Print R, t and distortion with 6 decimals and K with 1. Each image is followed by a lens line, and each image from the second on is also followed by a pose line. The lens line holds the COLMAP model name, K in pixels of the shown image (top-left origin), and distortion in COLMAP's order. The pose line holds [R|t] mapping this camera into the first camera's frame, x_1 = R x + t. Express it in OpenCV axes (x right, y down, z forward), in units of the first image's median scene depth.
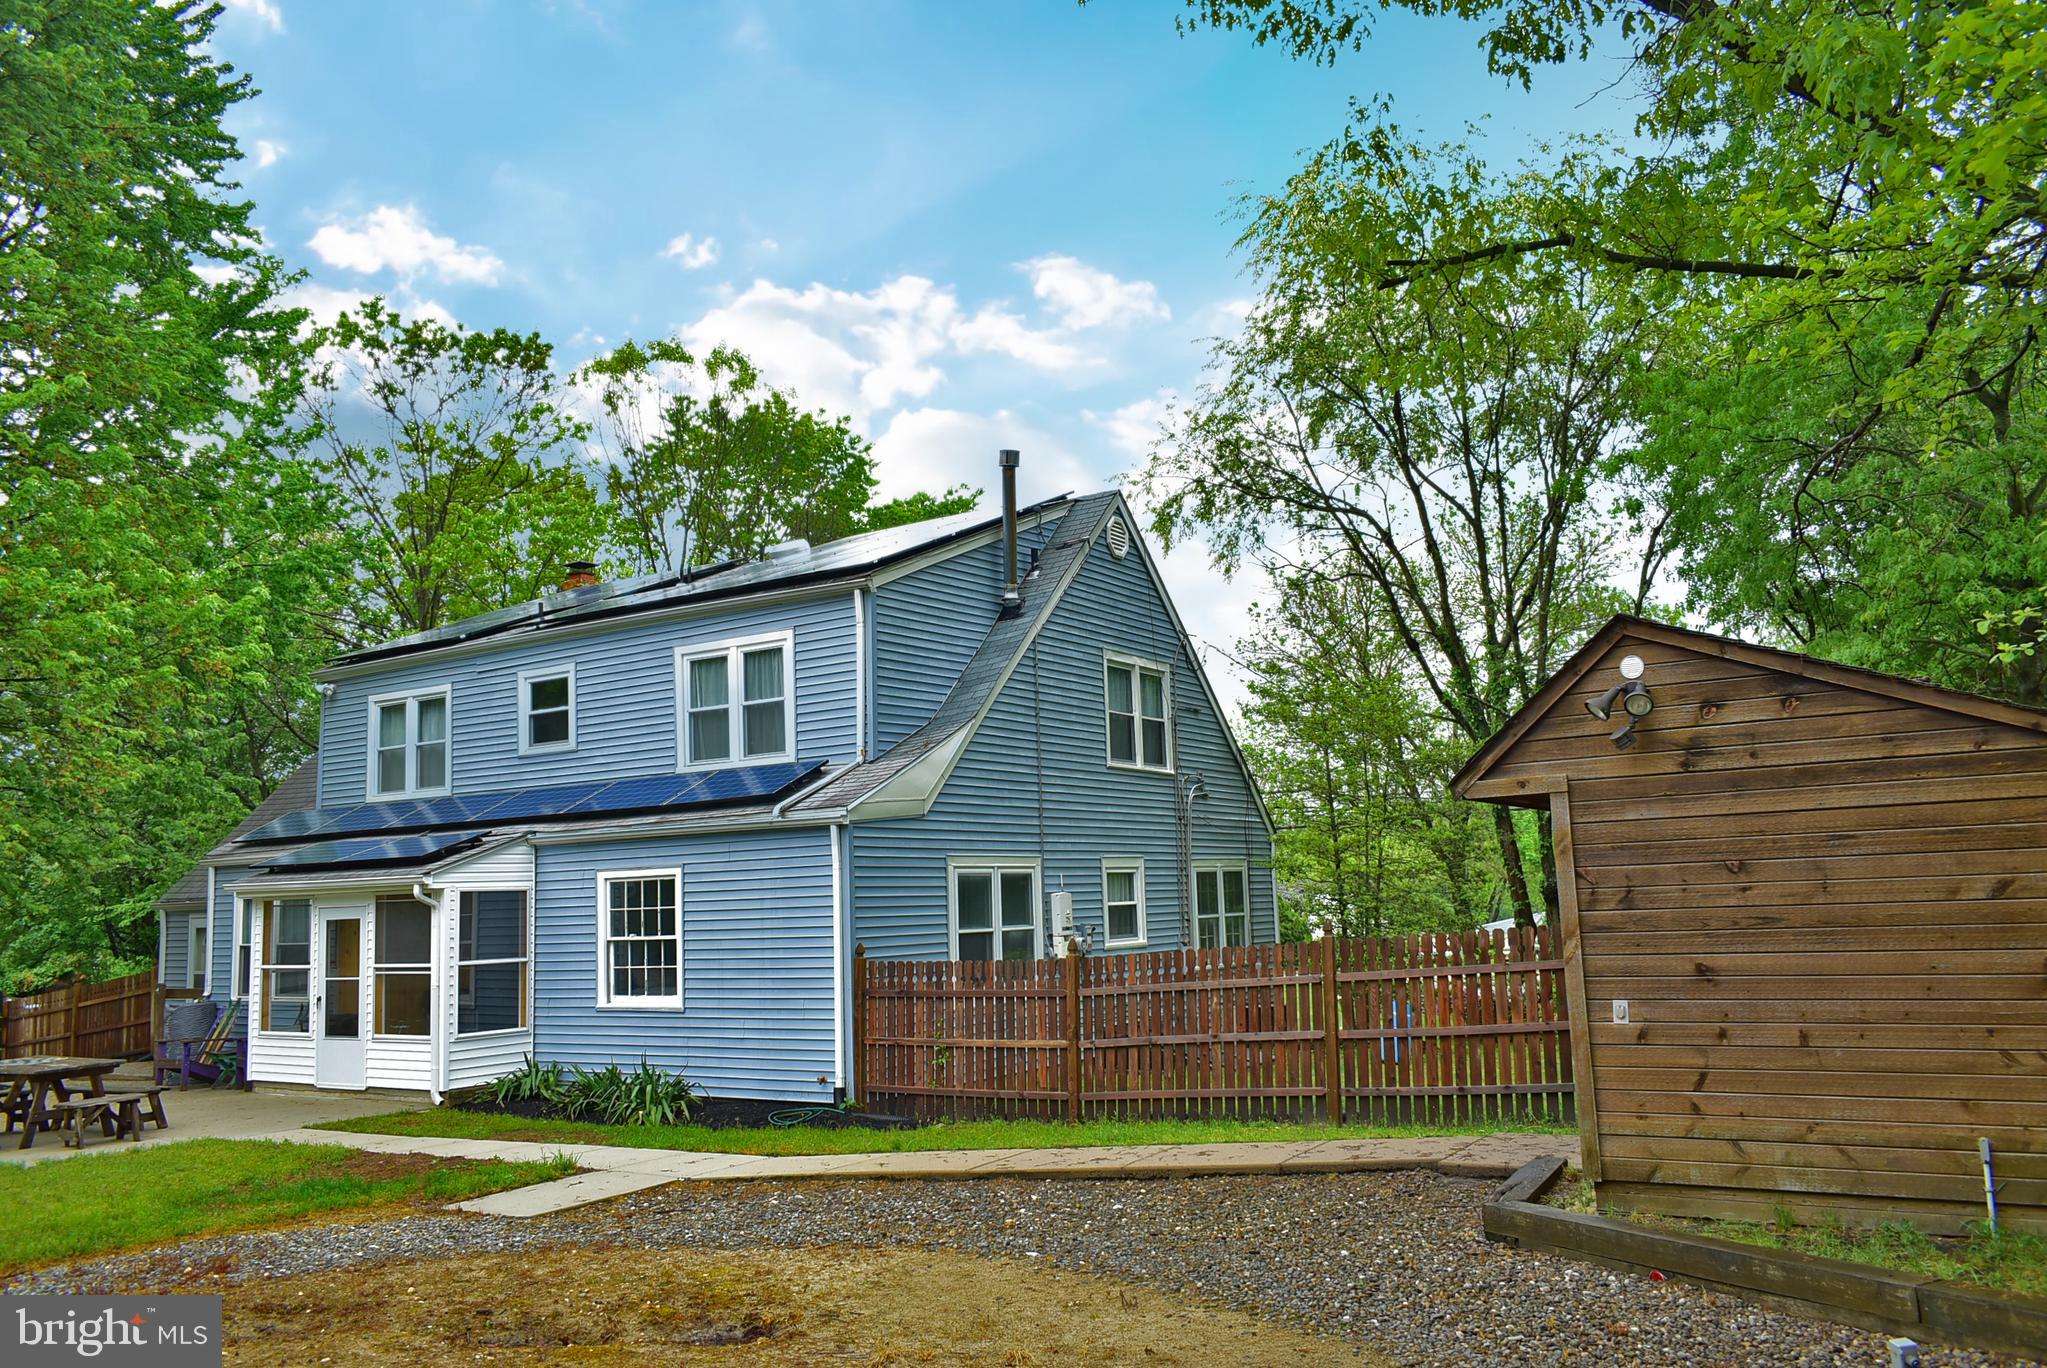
lens RADIAL K [[1611.0, 0, 1016.5], [0, 1611.0, 681.6], [0, 0, 1]] dist [-0.022545, -0.016408]
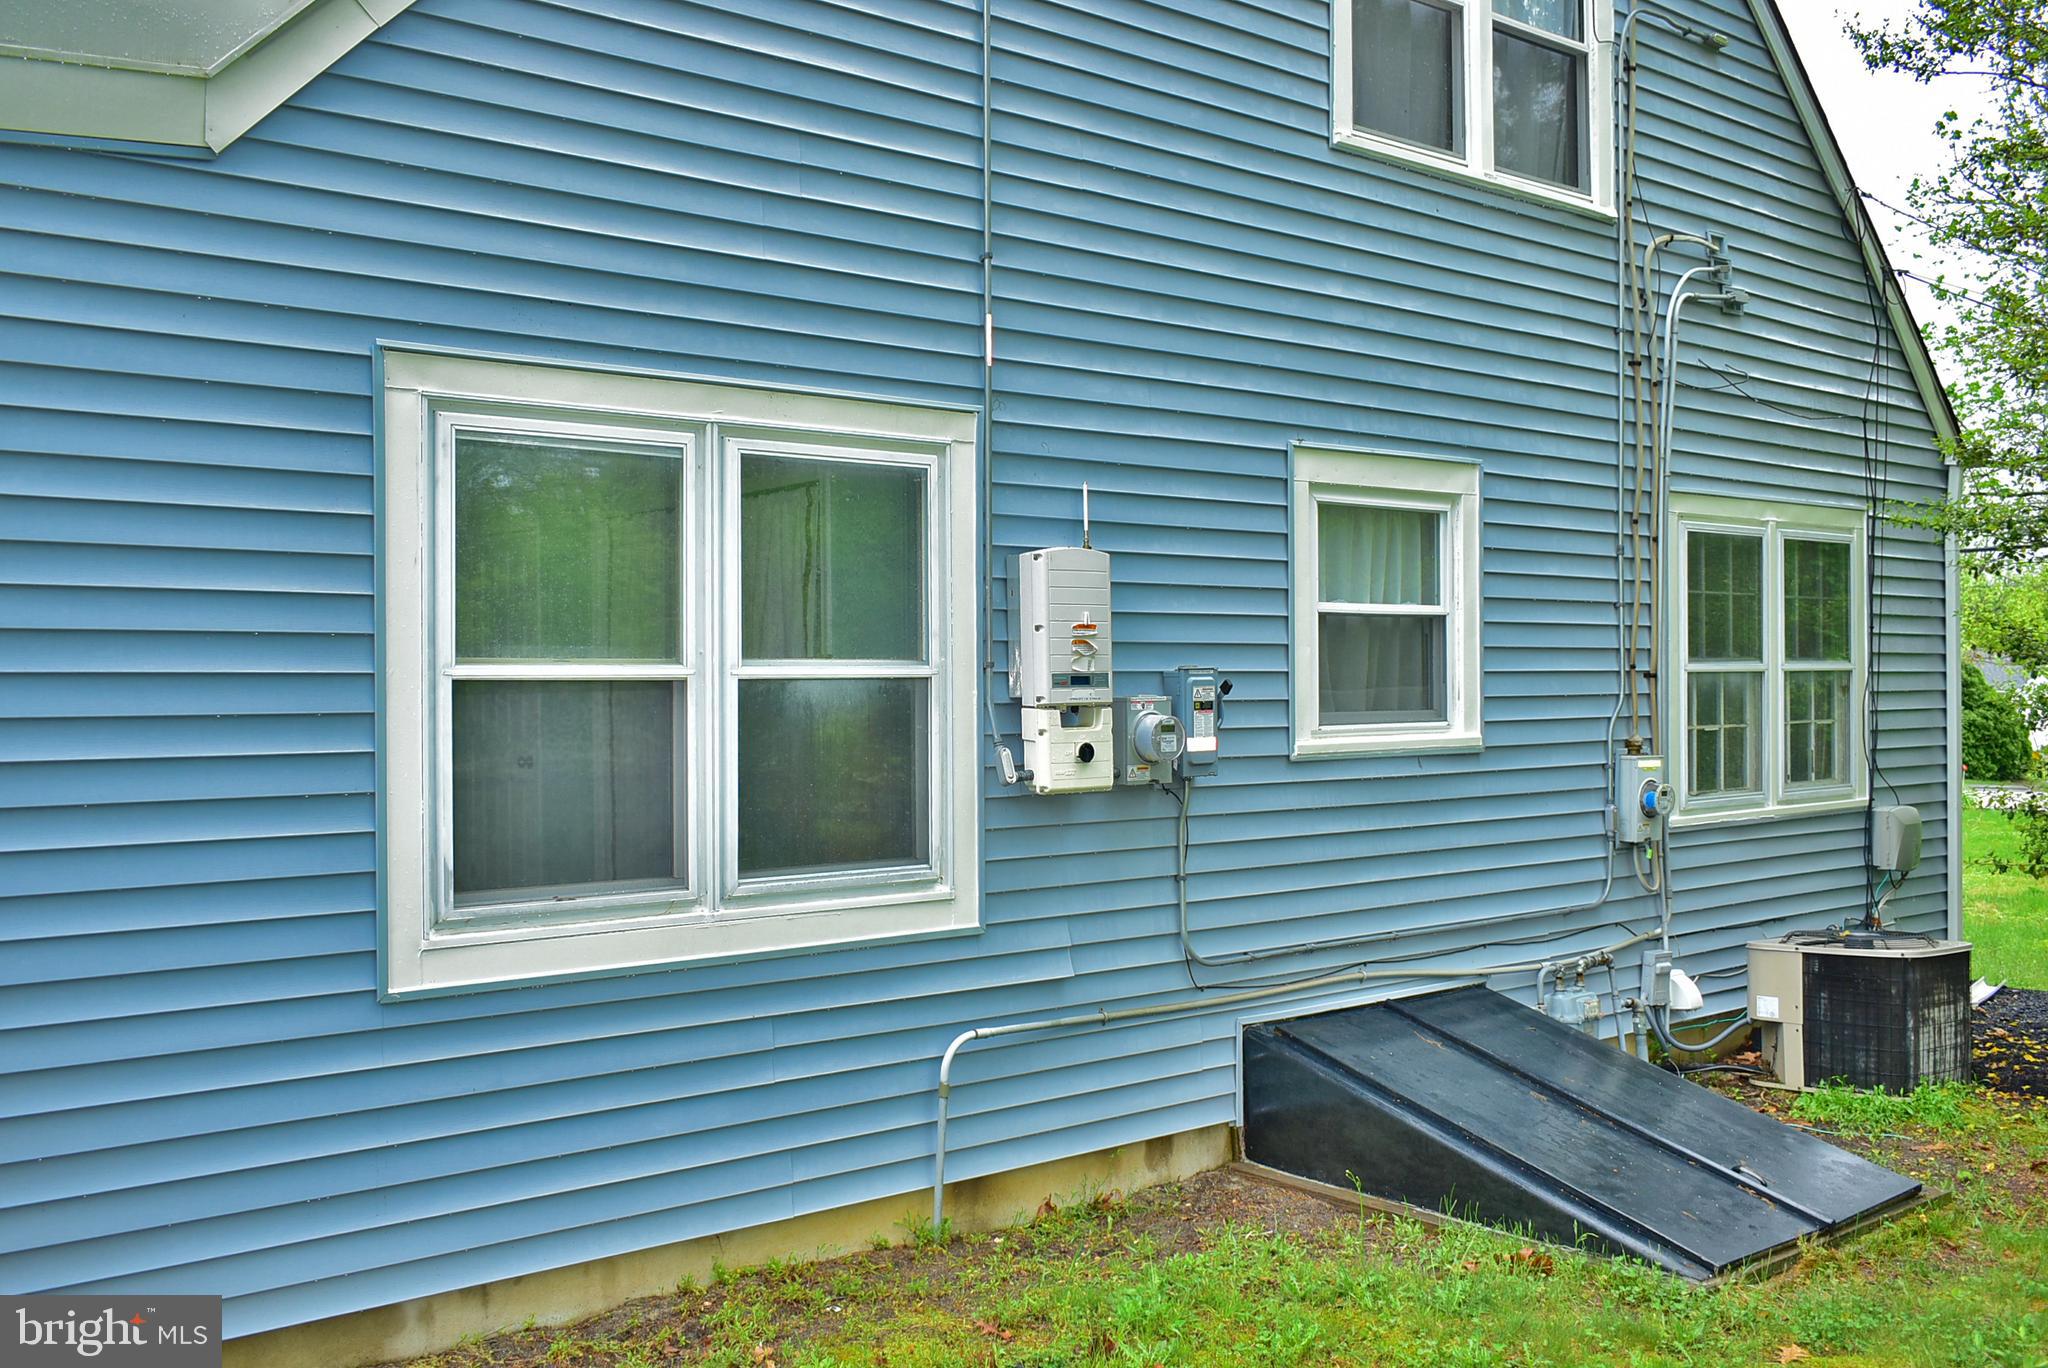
lens RADIAL K [[1801.4, 0, 1026.3], [0, 1801.4, 684.6], [0, 0, 1]] dist [-0.012269, 0.005488]
pose [[0.947553, 0.032603, -0.317931, 0.108357], [0.015029, 0.989137, 0.146226, 0.099475], [0.319245, -0.143335, 0.936770, 0.646723]]
